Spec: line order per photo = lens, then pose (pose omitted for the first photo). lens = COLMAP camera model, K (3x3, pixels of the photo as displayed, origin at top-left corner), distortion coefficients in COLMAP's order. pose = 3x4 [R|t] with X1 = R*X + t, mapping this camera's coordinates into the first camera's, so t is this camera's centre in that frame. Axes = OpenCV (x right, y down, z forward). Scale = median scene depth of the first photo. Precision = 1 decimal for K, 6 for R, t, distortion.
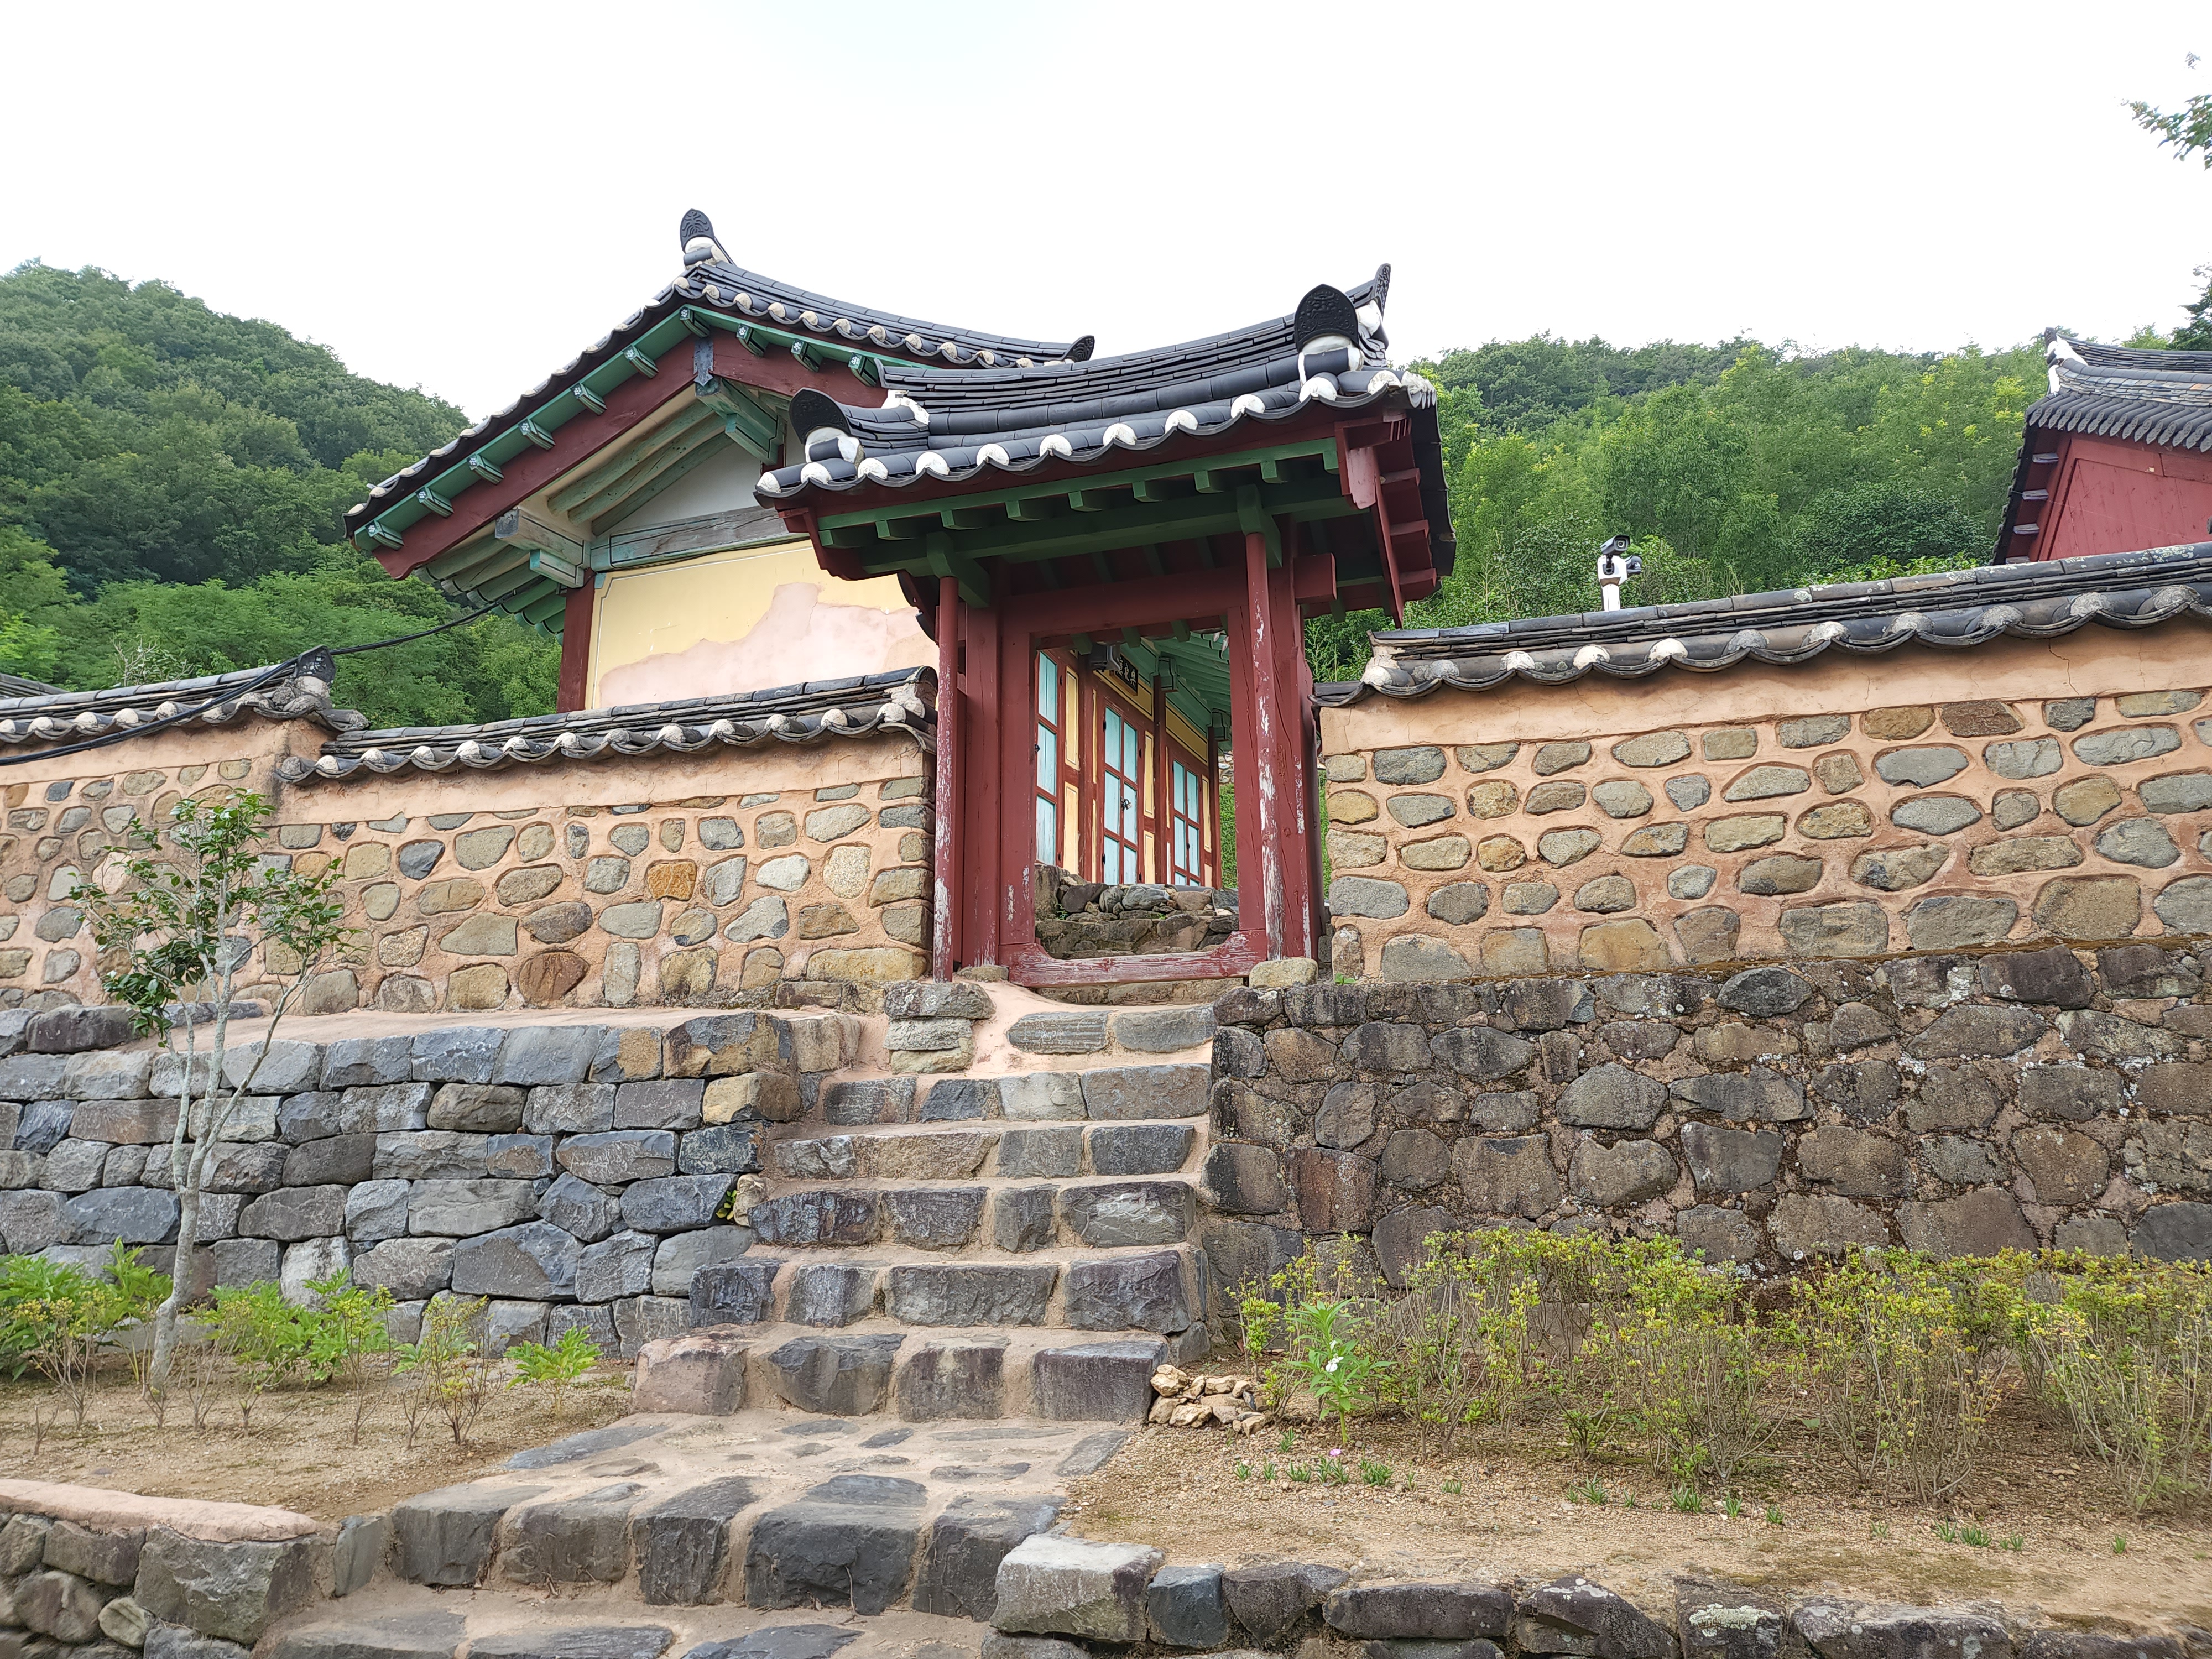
lens RADIAL K [[1491.4, 0, 1121.2], [0, 1491.4, 823.1], [0, 0, 1]] dist [0.091913, -0.090793]
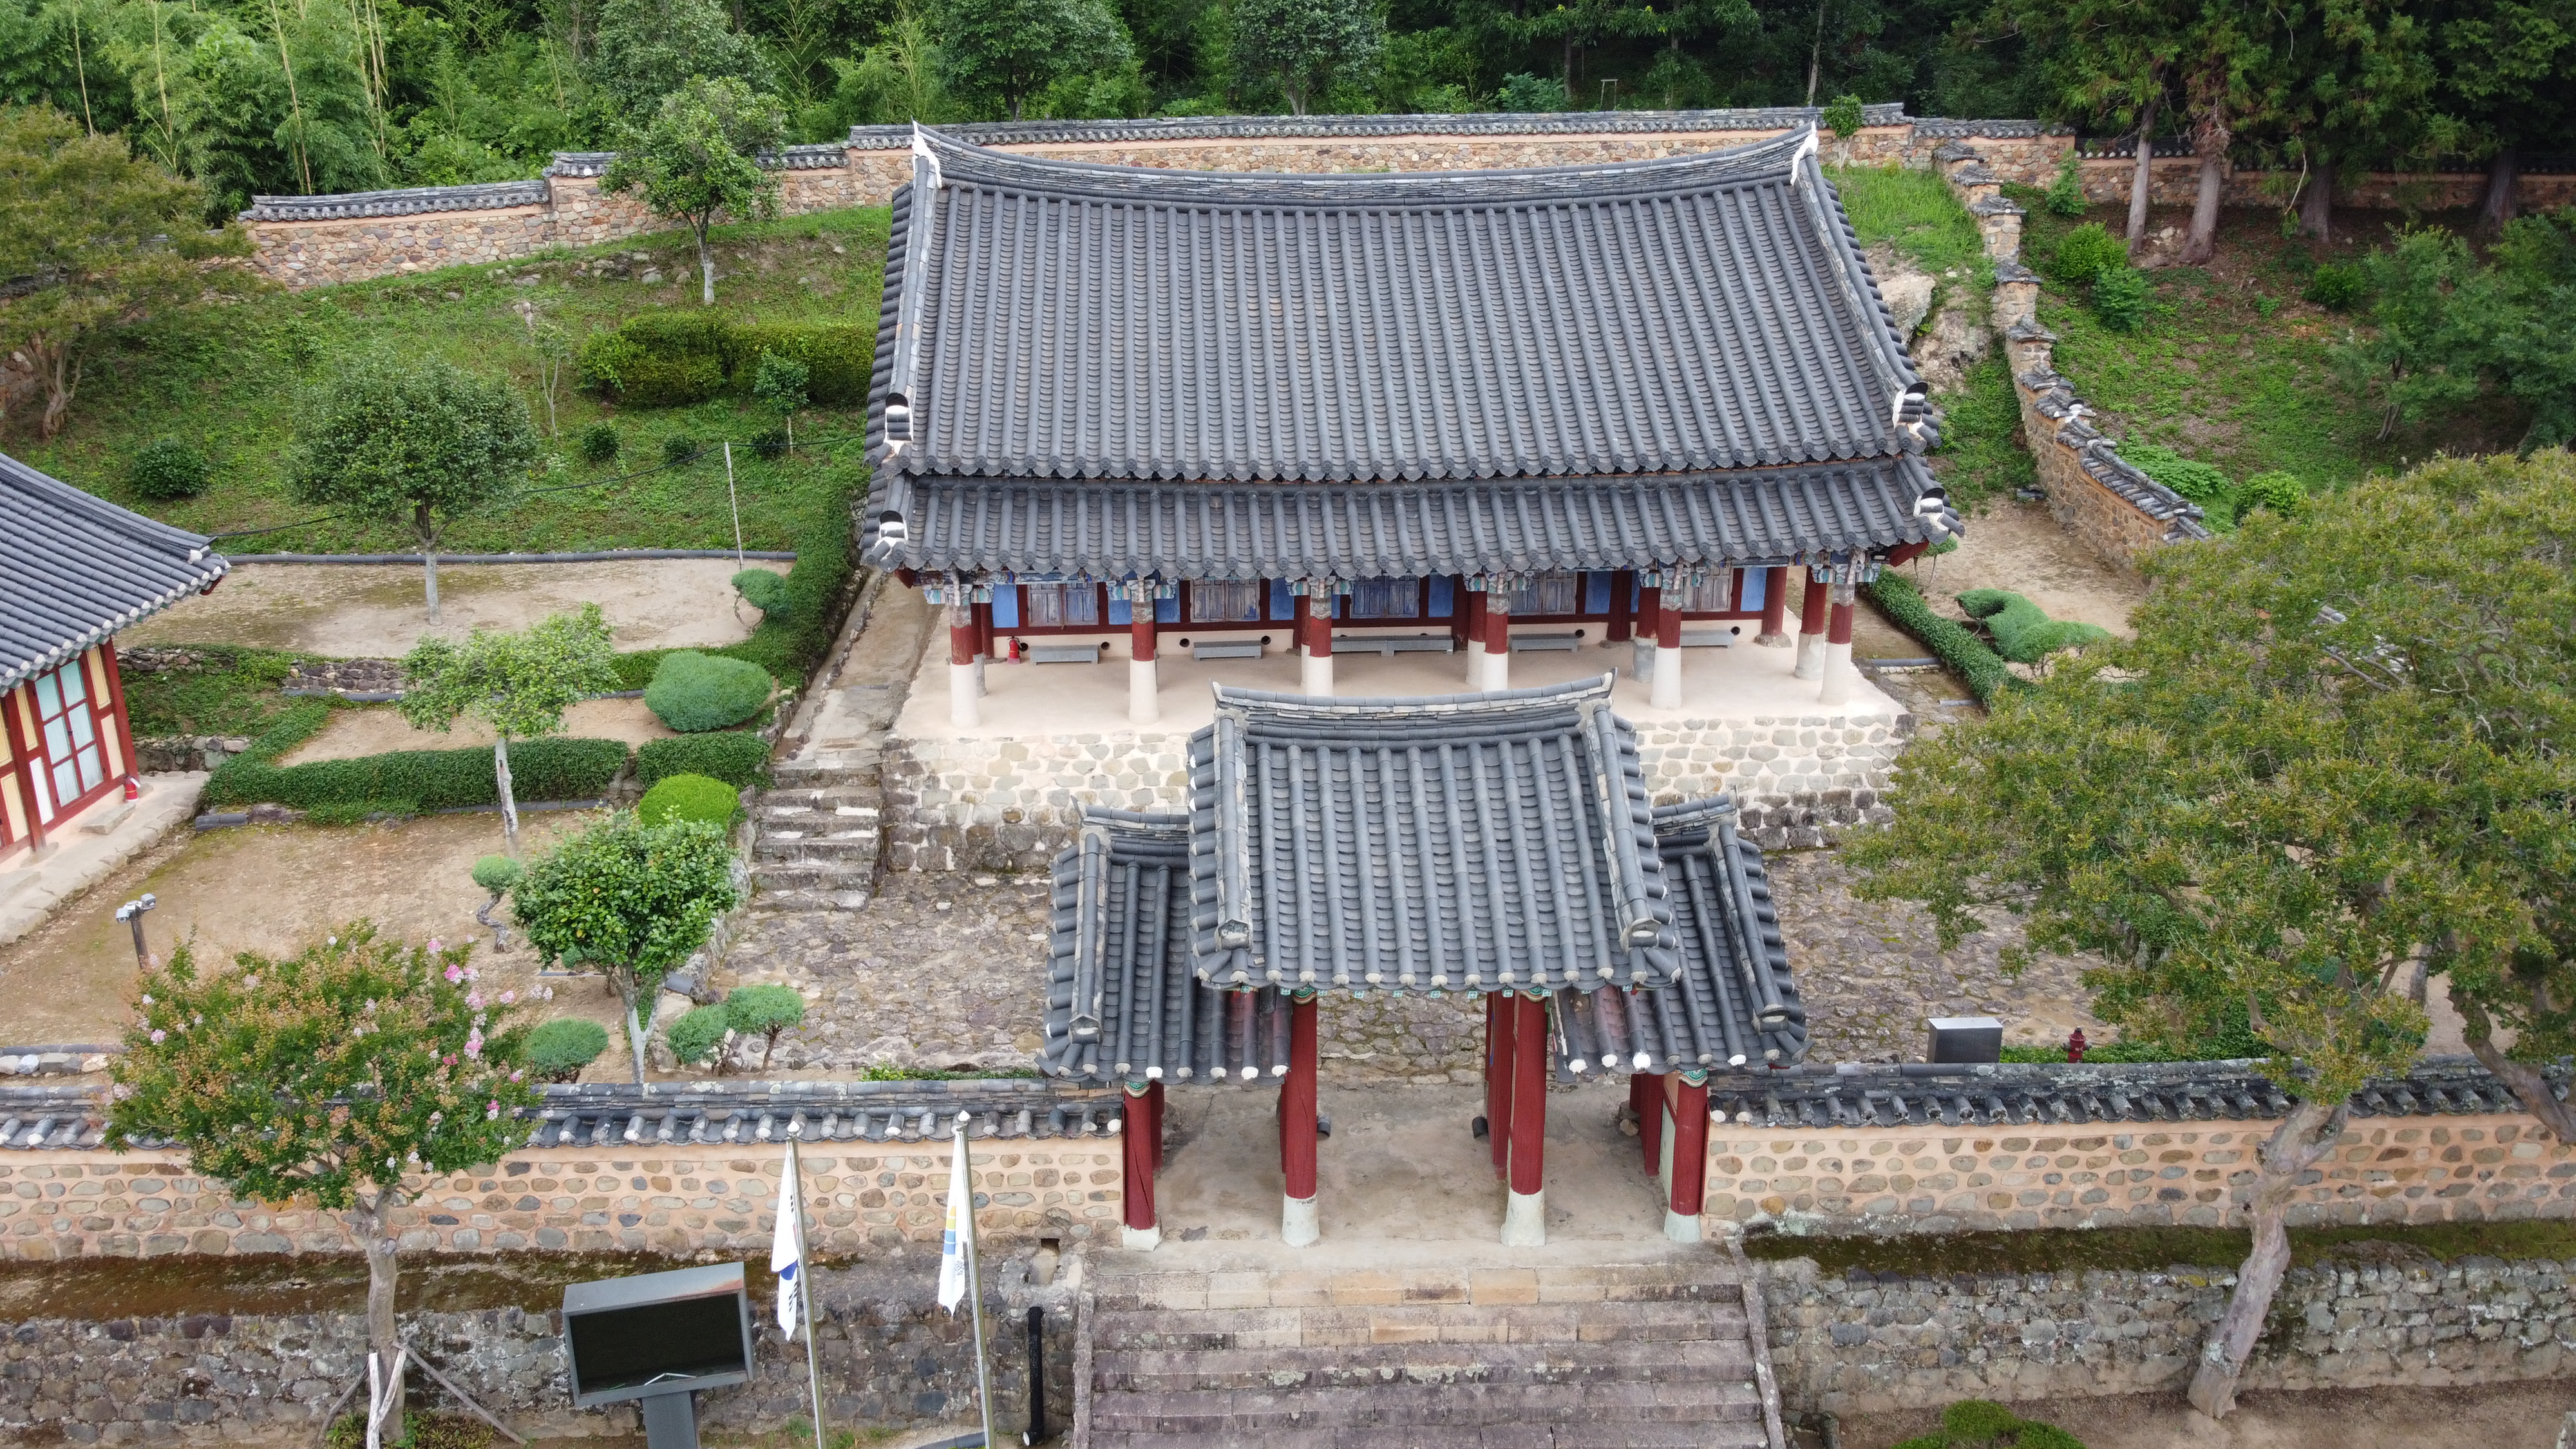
lens RADIAL K [[1998.5, 0, 1283.7], [0, 1998.5, 735.6], [0, 0, 1]] dist [-0.006031, 0.001518]
pose [[0.952925, -0.081350, 0.292089, 1.367281], [-0.079888, 0.861932, 0.500690, -2.346710], [-0.292492, -0.500455, 0.814858, -1.702323]]
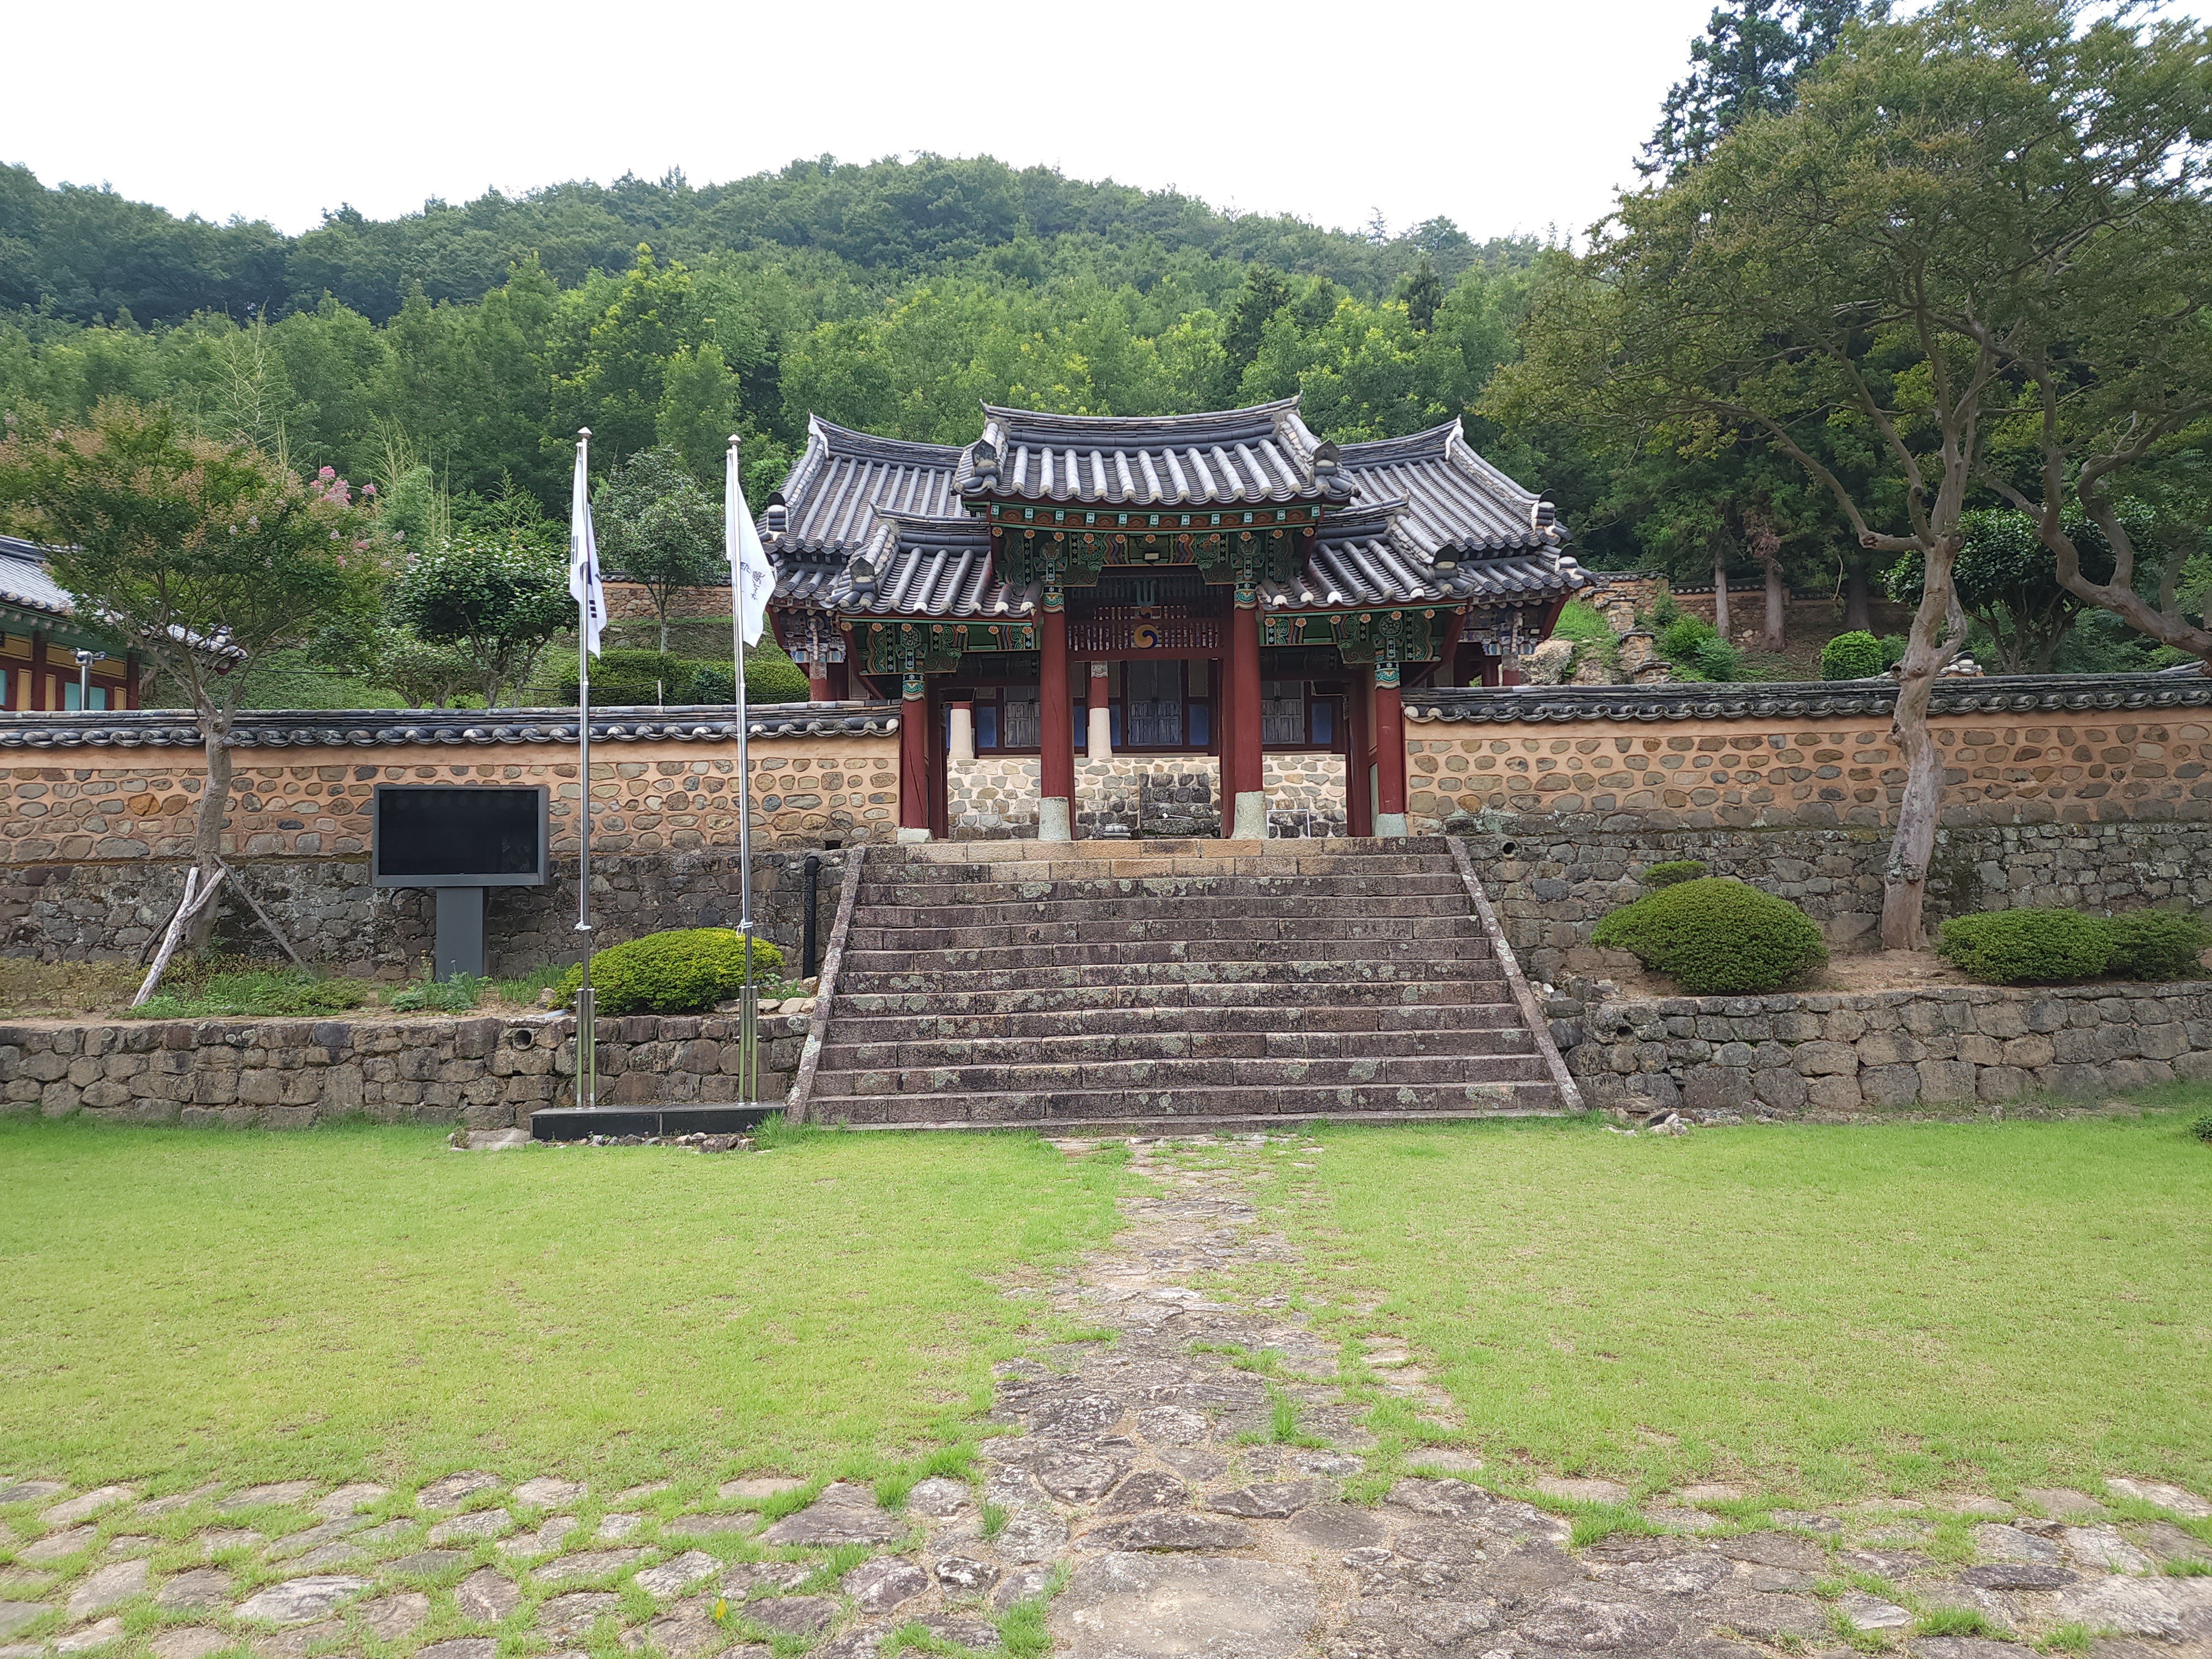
lens RADIAL K [[1494.9, 0, 1106.9], [0, 1494.9, 824.2], [0, 0, 1]] dist [0.099165, -0.098526]
pose [[0.957214, 0.020576, 0.288649, 1.566837], [-0.062967, 0.988379, 0.138356, -0.473994], [-0.282448, -0.150612, 0.947385, -2.103648]]
